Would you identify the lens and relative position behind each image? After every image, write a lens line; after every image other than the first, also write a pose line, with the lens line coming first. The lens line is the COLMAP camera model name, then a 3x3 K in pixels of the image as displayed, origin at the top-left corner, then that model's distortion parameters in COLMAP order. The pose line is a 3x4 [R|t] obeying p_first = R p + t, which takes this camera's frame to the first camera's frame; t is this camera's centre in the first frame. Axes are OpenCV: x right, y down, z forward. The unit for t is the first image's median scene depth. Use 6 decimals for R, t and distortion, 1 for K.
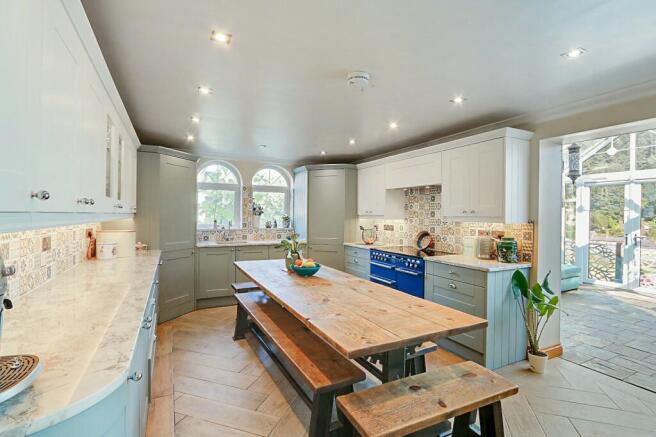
lens RADIAL K [[308.4, 0, 326.8], [0, 308.4, 218.9], [0, 0, 1]] dist [-0.003734, -0.000182]
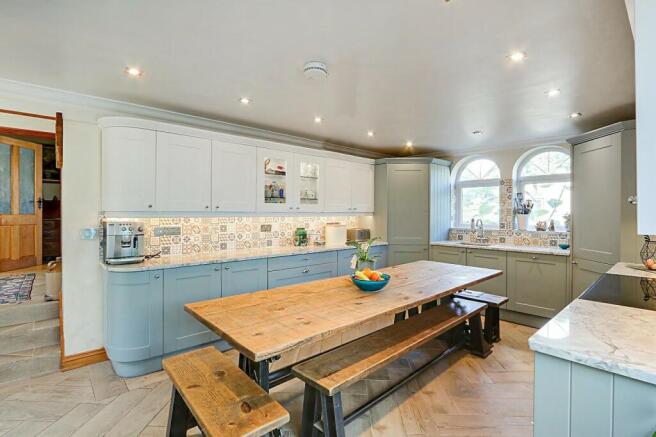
lens RADIAL K [[308.4, 0, 329.1], [0, 308.4, 214.3], [0, 0, 1]] dist [-0.003734, -0.000182]
pose [[0.275546, -0.002213, -0.961285, 0.483210], [-0.012546, 0.999904, -0.005898, -0.000343], [0.961206, 0.013686, 0.275491, 0.361429]]
